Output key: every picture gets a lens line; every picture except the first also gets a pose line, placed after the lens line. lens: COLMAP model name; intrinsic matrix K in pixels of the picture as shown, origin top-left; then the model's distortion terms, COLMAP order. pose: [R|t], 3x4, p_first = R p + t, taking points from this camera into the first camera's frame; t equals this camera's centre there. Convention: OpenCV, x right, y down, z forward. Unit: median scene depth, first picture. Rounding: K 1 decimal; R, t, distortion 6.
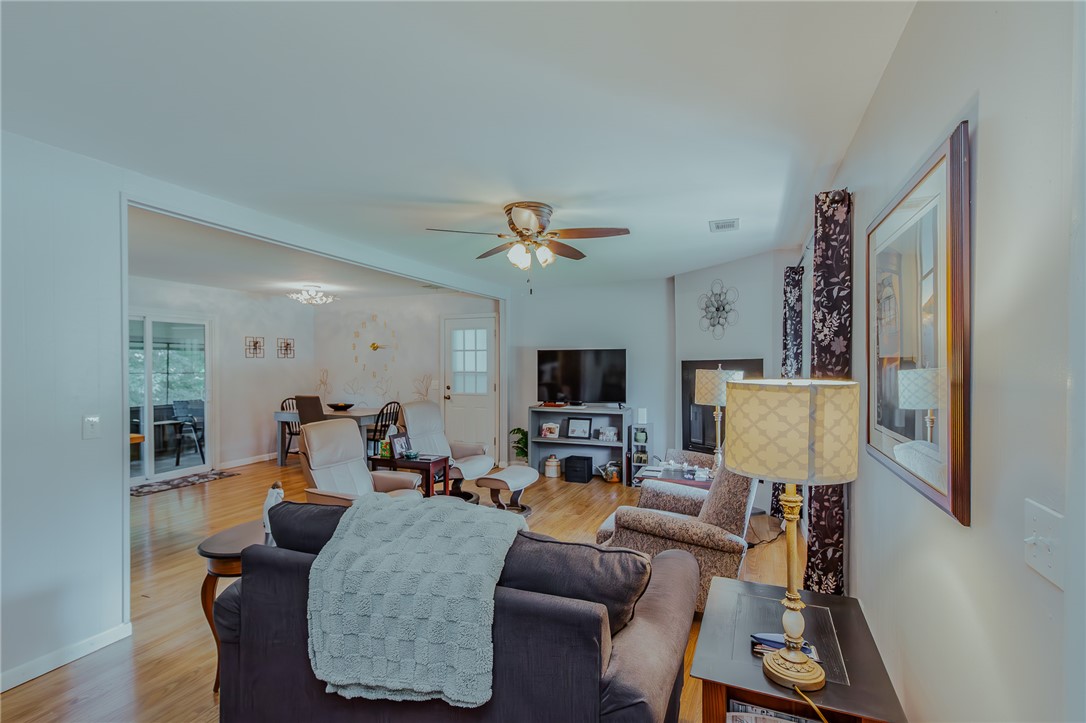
lens RADIAL K [[508.7, 0, 529.9], [0, 508.7, 359.0], [0, 0, 1]] dist [0.004419, -0.001670]
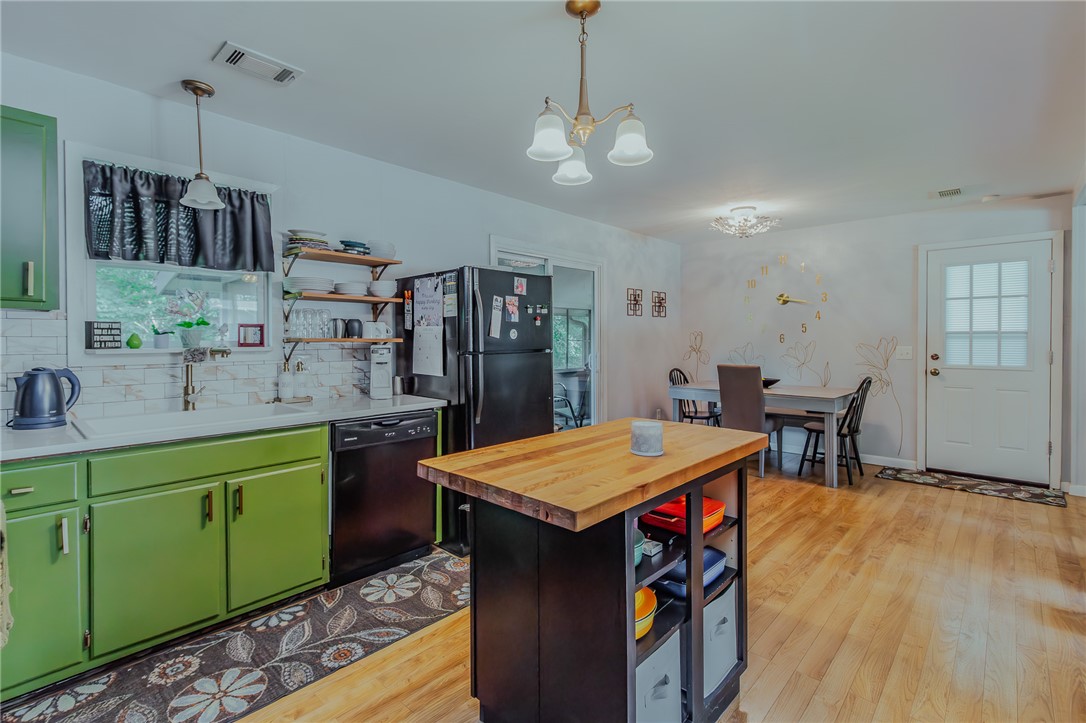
lens RADIAL K [[508.7, 0, 539.6], [0, 508.7, 353.1], [0, 0, 1]] dist [0.004419, -0.001670]
pose [[0.938192, 0.007915, -0.346024, -0.476240], [0.005492, 0.999272, 0.037746, 0.028455], [0.346070, -0.037314, 0.937466, 0.260263]]
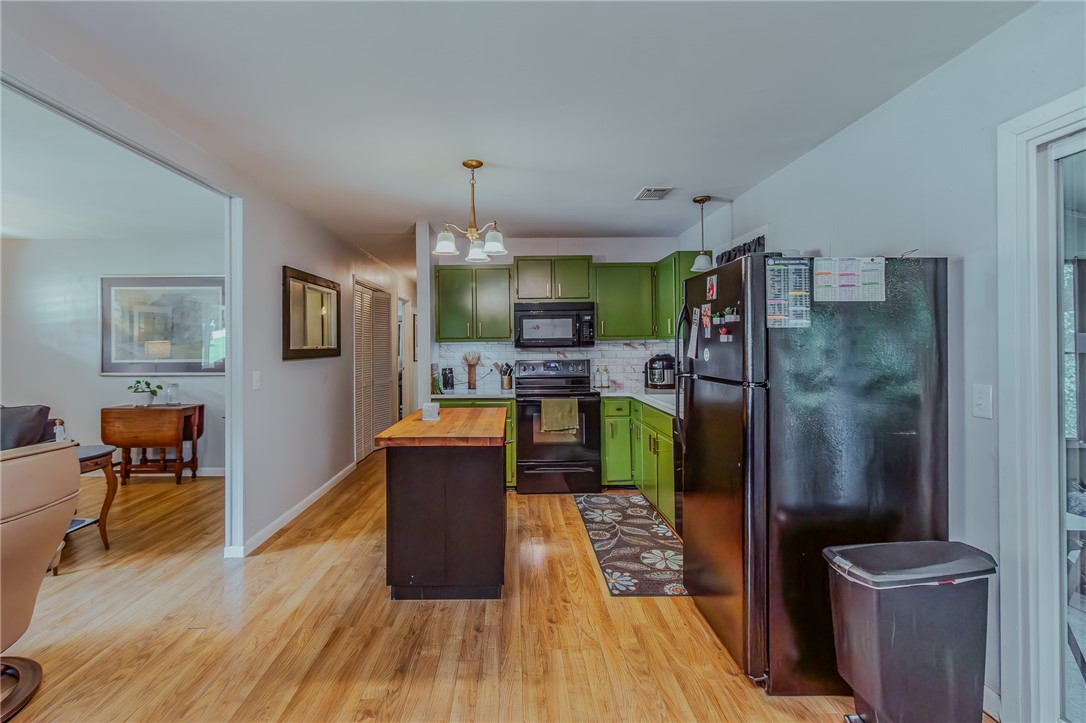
lens RADIAL K [[508.7, 0, 517.0], [0, 508.7, 342.3], [0, 0, 1]] dist [0.004419, -0.001670]
pose [[-0.921860, 0.005235, -0.387487, -0.400548], [0.010762, 0.999869, -0.012096, 0.022634], [0.387373, -0.015321, -0.921796, 1.007179]]
